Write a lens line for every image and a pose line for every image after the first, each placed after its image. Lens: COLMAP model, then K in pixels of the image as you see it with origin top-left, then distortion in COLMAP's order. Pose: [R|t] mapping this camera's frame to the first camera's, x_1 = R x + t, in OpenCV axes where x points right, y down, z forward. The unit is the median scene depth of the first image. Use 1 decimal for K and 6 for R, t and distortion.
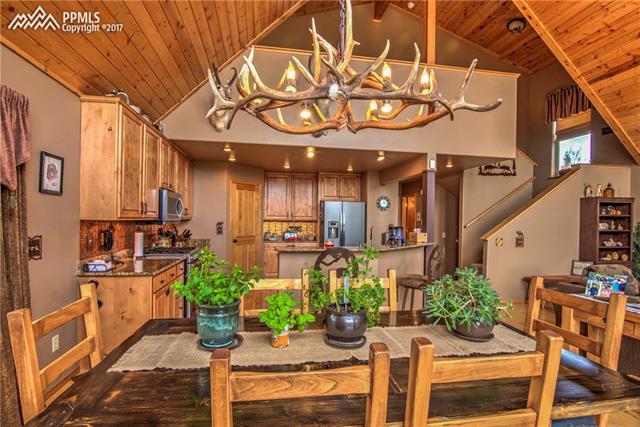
lens RADIAL K [[323.9, 0, 318.5], [0, 323.9, 217.4], [0, 0, 1]] dist [-0.018387, -0.000554]
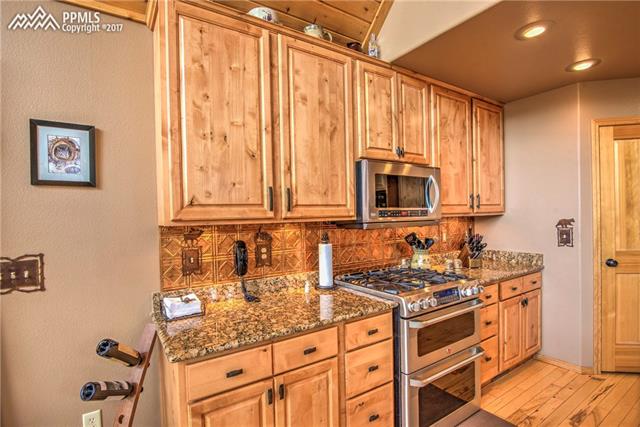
lens RADIAL K [[323.9, 0, 320.6], [0, 323.9, 217.1], [0, 0, 1]] dist [-0.018387, -0.000554]
pose [[0.398598, -0.022422, -0.916852, -0.043081], [0.034843, 0.999350, -0.009291, 0.005969], [0.916464, -0.028243, 0.399120, 0.762021]]
